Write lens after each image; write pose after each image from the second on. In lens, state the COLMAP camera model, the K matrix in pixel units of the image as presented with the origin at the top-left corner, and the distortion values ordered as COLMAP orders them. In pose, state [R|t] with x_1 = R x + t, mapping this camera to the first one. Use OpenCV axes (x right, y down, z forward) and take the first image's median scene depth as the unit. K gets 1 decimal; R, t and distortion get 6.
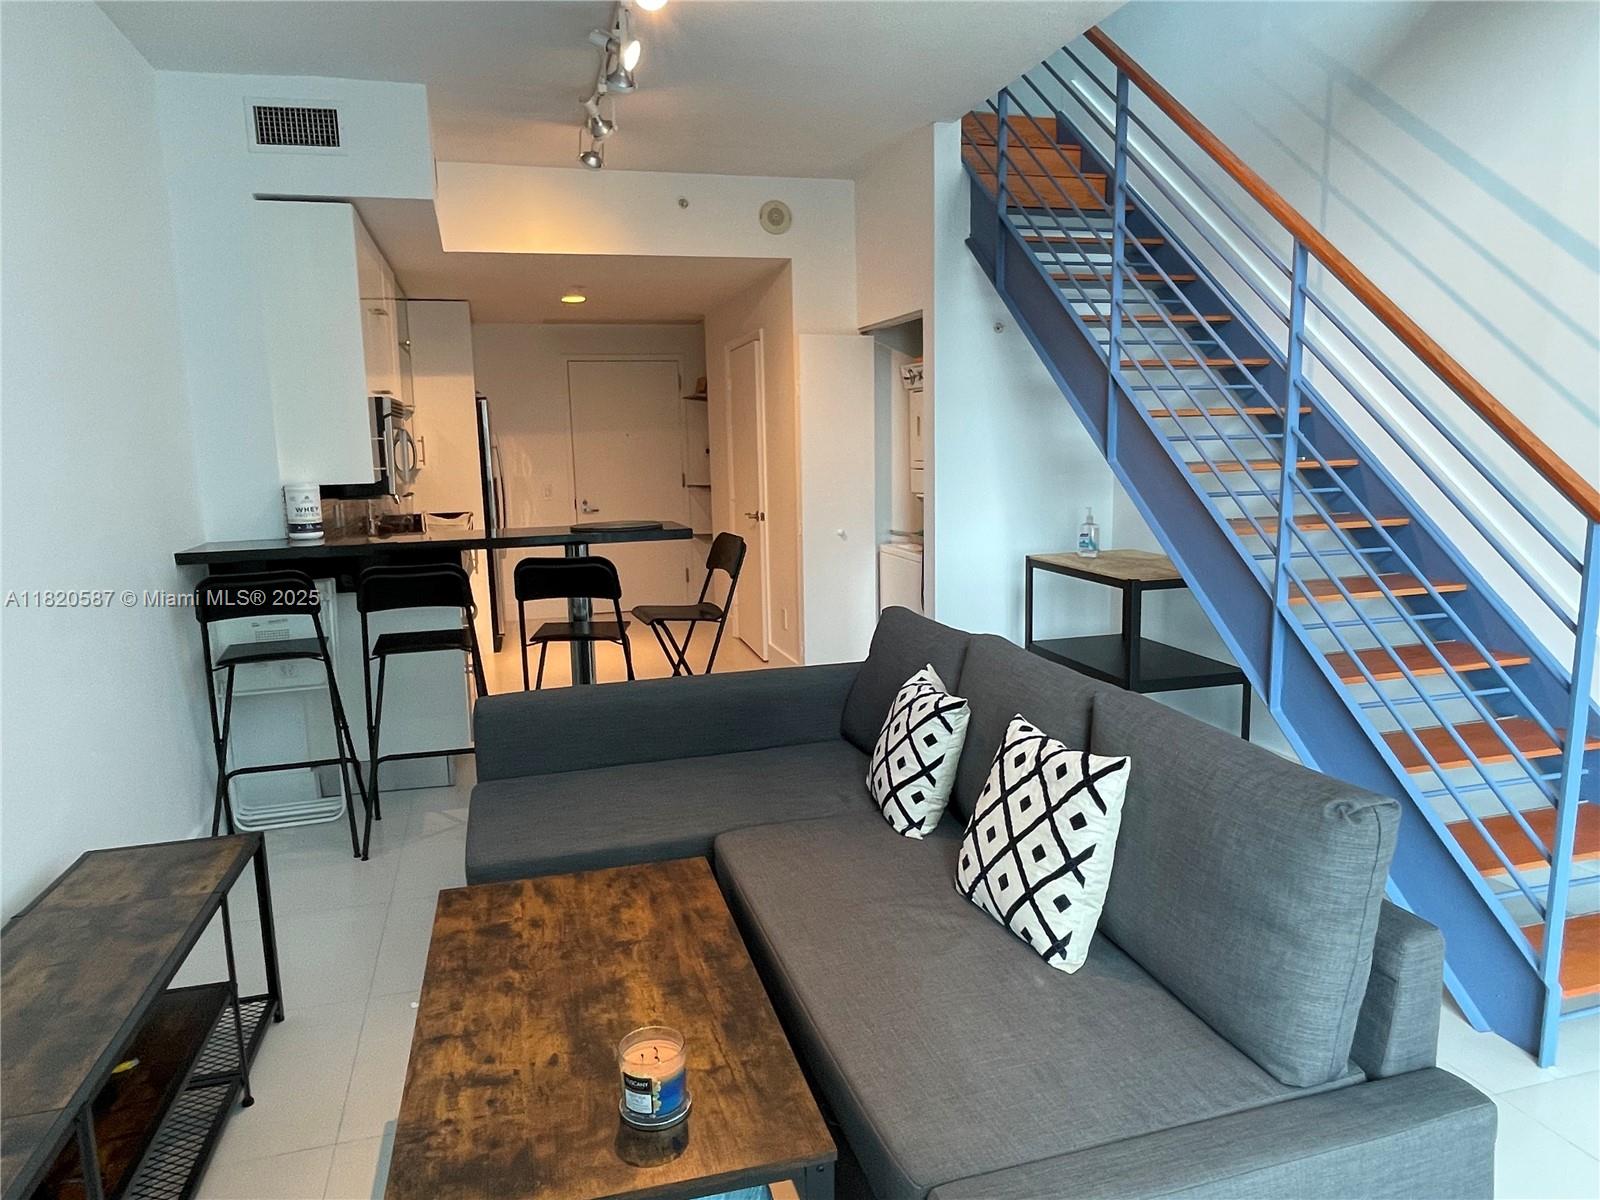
lens RADIAL K [[1015.8, 0, 780.3], [0, 1015.8, 592.7], [0, 0, 1]] dist [-0.003494, 0.001577]
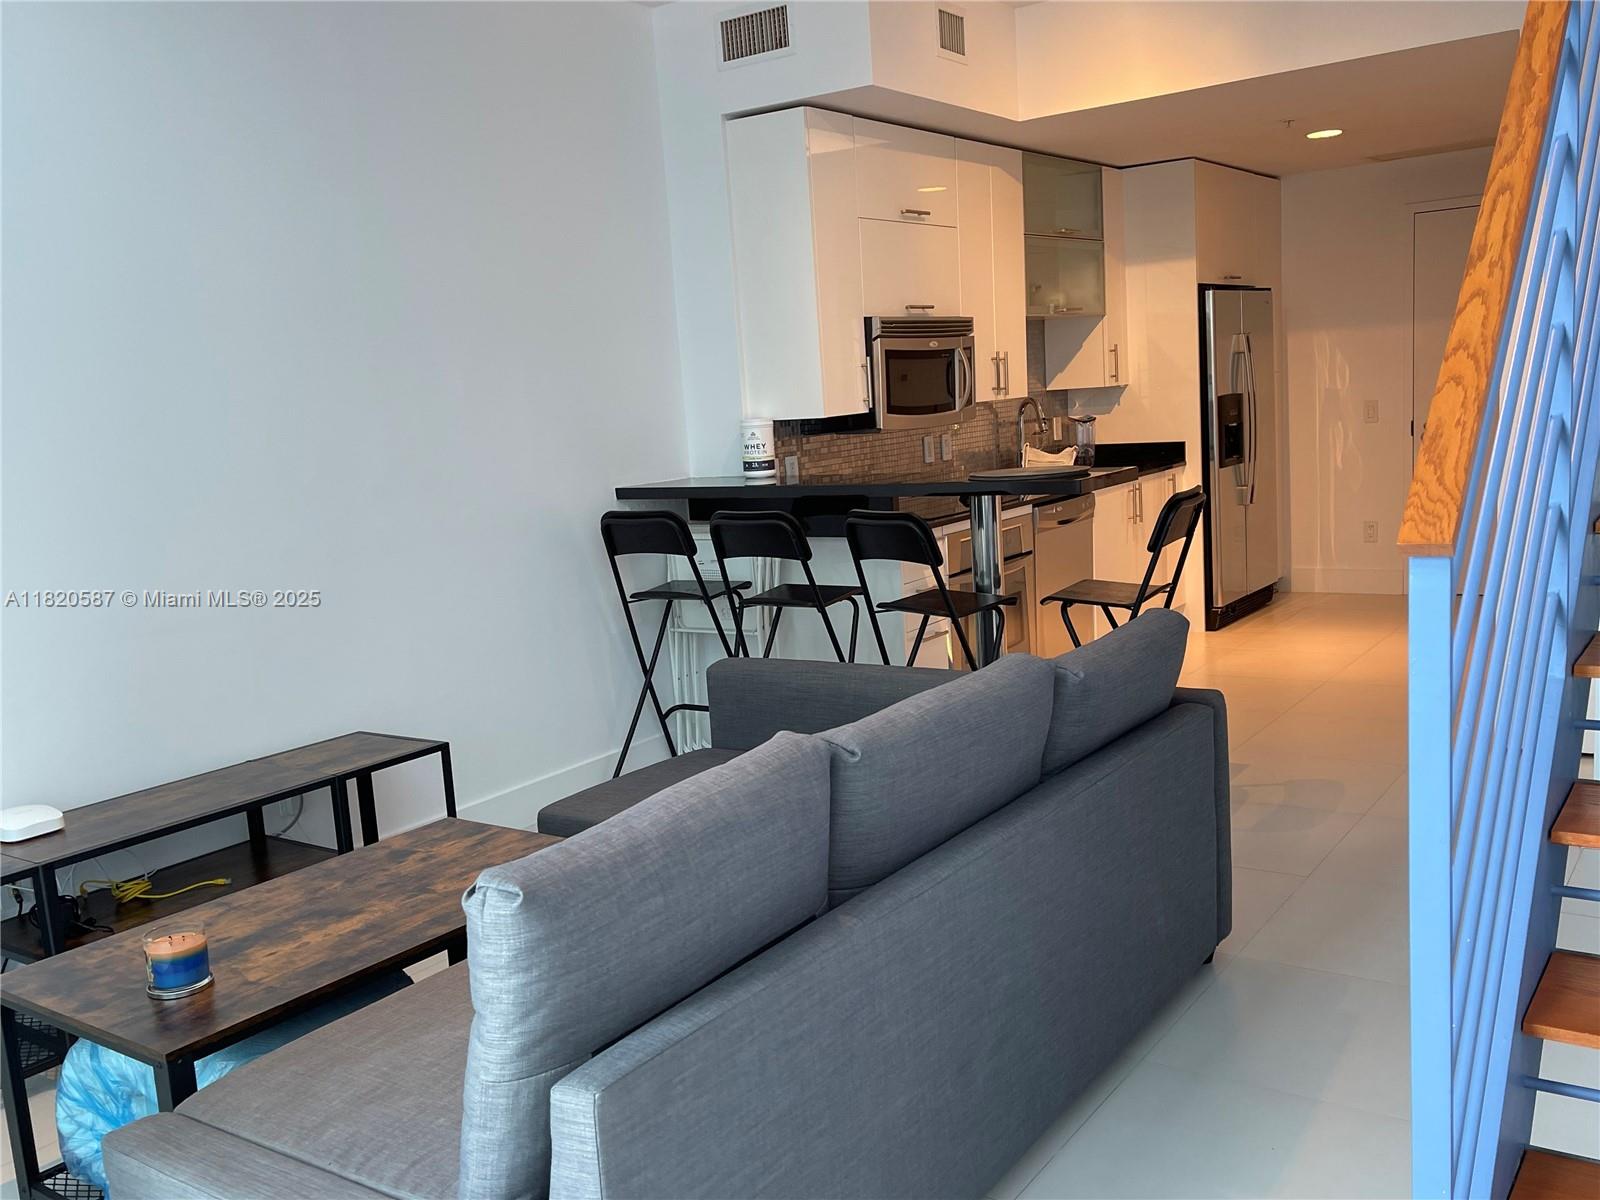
lens RADIAL K [[1423.1, 0, 812.2], [0, 1423.1, 600.9], [0, 0, 1]] dist [0.092457, -0.119987]
pose [[0.644720, 0.099029, -0.757977, 0.816412], [-0.066612, 0.995079, 0.073347, -0.054769], [0.761511, 0.003202, 0.648144, 0.247849]]
